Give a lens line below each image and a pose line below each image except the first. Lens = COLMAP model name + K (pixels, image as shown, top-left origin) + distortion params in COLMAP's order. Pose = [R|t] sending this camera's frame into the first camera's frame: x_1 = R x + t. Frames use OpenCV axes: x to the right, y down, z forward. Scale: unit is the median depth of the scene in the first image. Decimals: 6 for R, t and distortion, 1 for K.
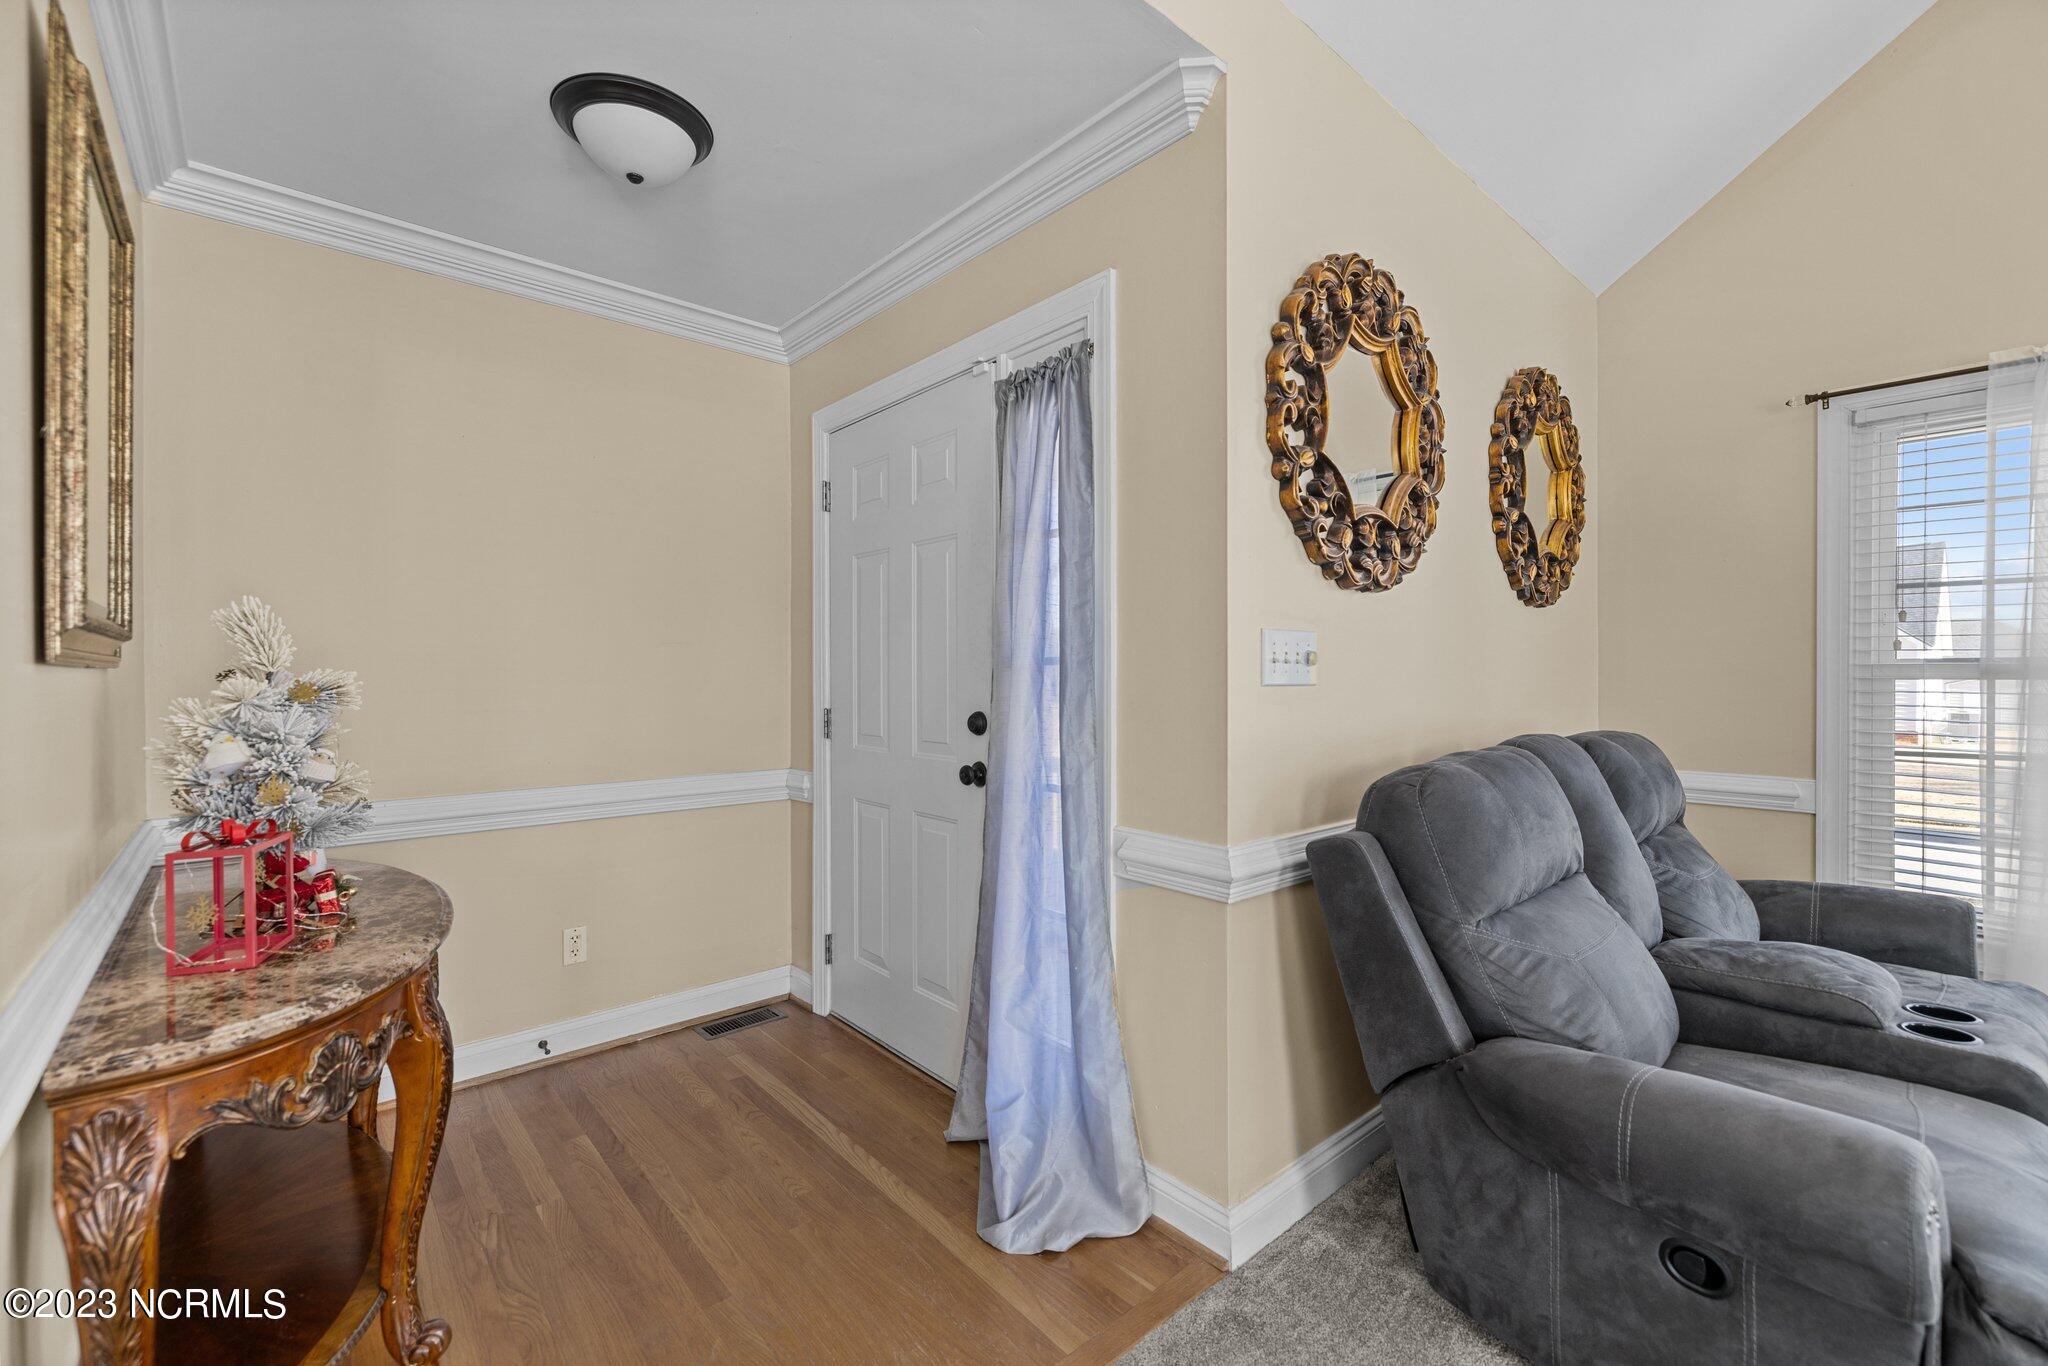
lens RADIAL K [[845.5, 0, 1028.3], [0, 845.5, 656.7], [0, 0, 1]] dist [0.002618, 0.000165]
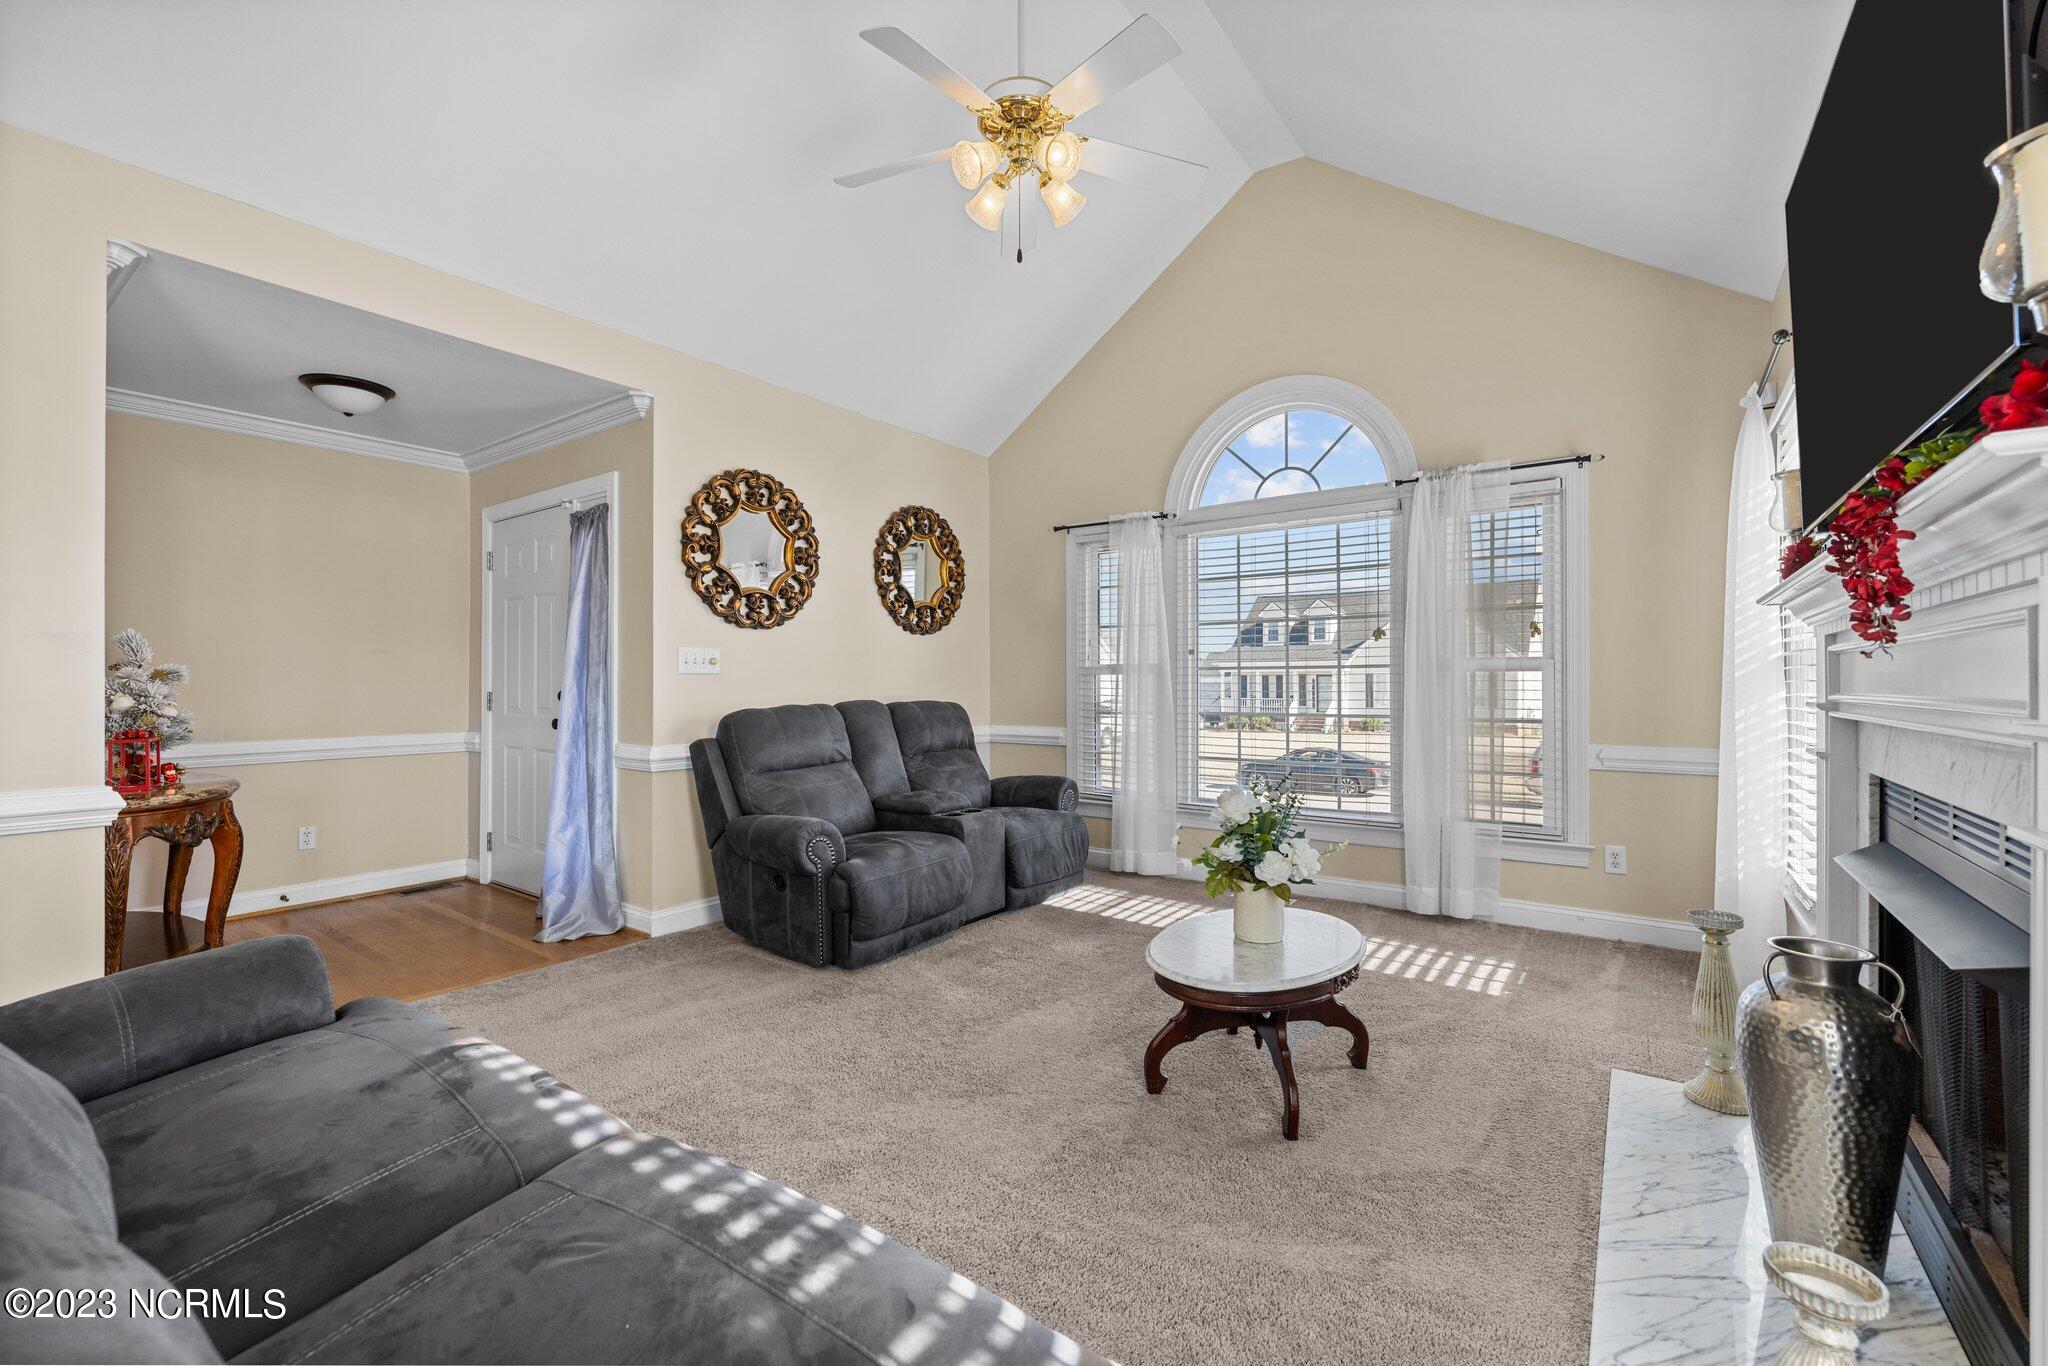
lens RADIAL K [[845.5, 0, 1028.3], [0, 845.5, 656.7], [0, 0, 1]] dist [0.002618, 0.000165]
pose [[0.977431, 0.006462, 0.211157, 0.654341], [-0.004419, 0.999939, -0.010144, 0.007808], [-0.211210, 0.008982, 0.977400, -1.227886]]
